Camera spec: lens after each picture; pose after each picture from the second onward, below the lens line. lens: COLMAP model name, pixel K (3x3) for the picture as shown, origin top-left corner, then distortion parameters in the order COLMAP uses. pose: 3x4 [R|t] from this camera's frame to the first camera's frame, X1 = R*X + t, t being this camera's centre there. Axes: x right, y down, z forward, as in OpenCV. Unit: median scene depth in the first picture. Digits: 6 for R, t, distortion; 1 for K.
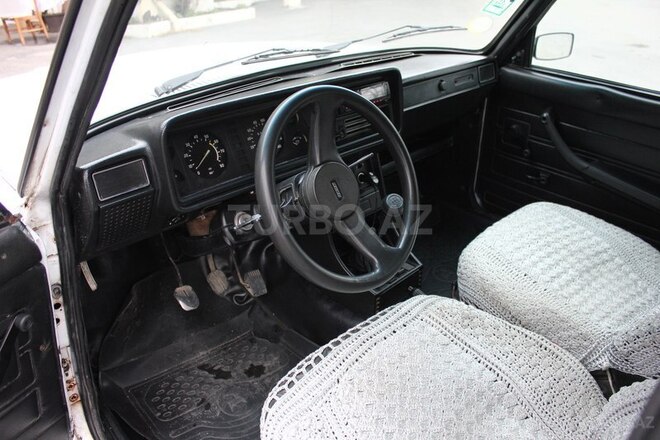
lens RADIAL K [[554.9, 0, 329.0], [0, 554.9, 225.6], [0, 0, 1]] dist [-0.134218, 0.037185]
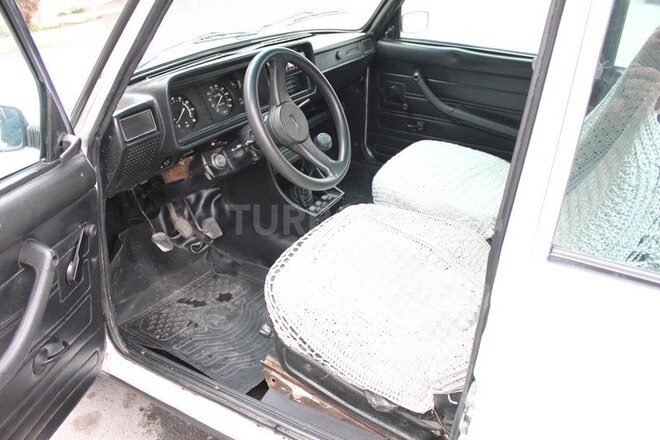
lens RADIAL K [[554.9, 0, 333.8], [0, 554.9, 218.6], [0, 0, 1]] dist [-0.134218, 0.037185]
pose [[0.960427, -0.133035, 0.244708, -0.184072], [0.138740, 0.990310, -0.006146, 0.139083], [-0.241519, 0.039854, 0.969577, -0.245542]]
